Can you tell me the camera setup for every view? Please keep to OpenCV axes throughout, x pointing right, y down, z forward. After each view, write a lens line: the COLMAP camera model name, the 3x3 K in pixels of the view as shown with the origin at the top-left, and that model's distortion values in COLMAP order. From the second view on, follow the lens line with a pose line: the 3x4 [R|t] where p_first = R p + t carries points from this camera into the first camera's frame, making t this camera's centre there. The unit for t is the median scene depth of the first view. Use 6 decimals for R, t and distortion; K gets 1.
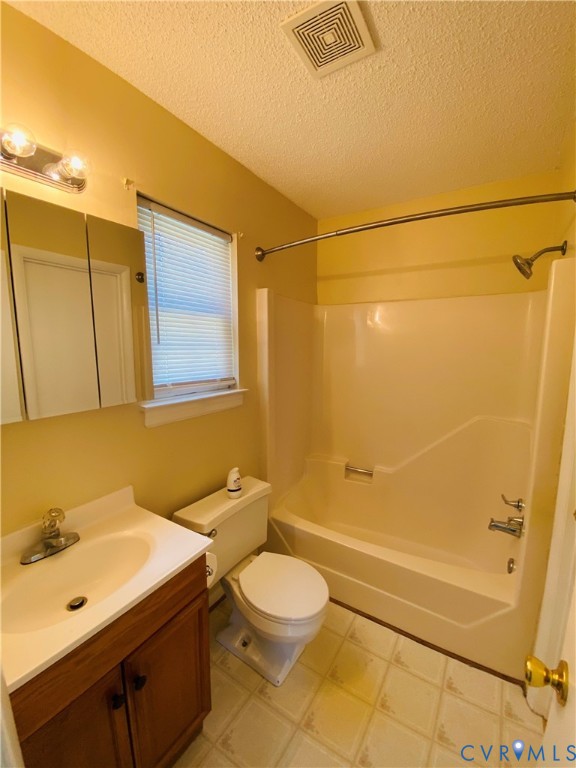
lens RADIAL K [[311.8, 0, 288.7], [0, 311.8, 381.9], [0, 0, 1]] dist [0.022676, -0.023735]
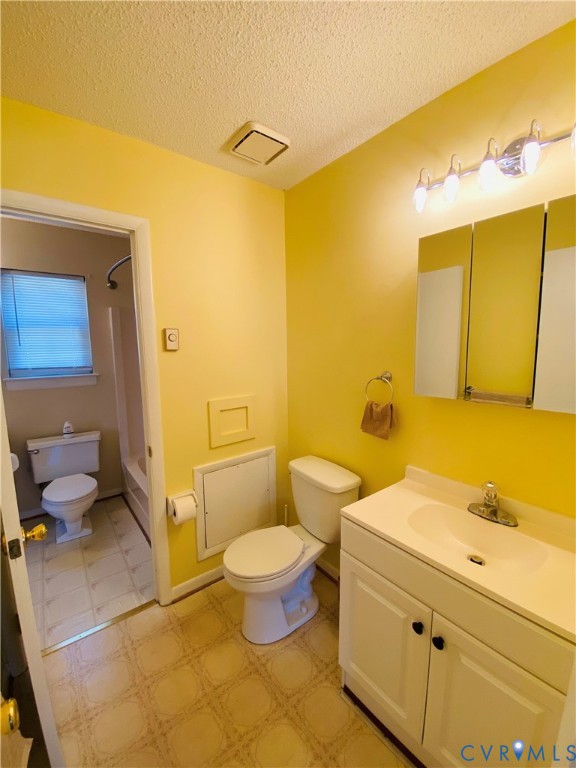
lens RADIAL K [[311.8, 0, 288.7], [0, 311.8, 381.9], [0, 0, 1]] dist [0.022676, -0.023735]
pose [[0.941260, 0.030181, -0.336330, 1.320667], [-0.031780, 0.999495, 0.000751, 0.032469], [0.336183, 0.009982, 0.941744, -0.148718]]
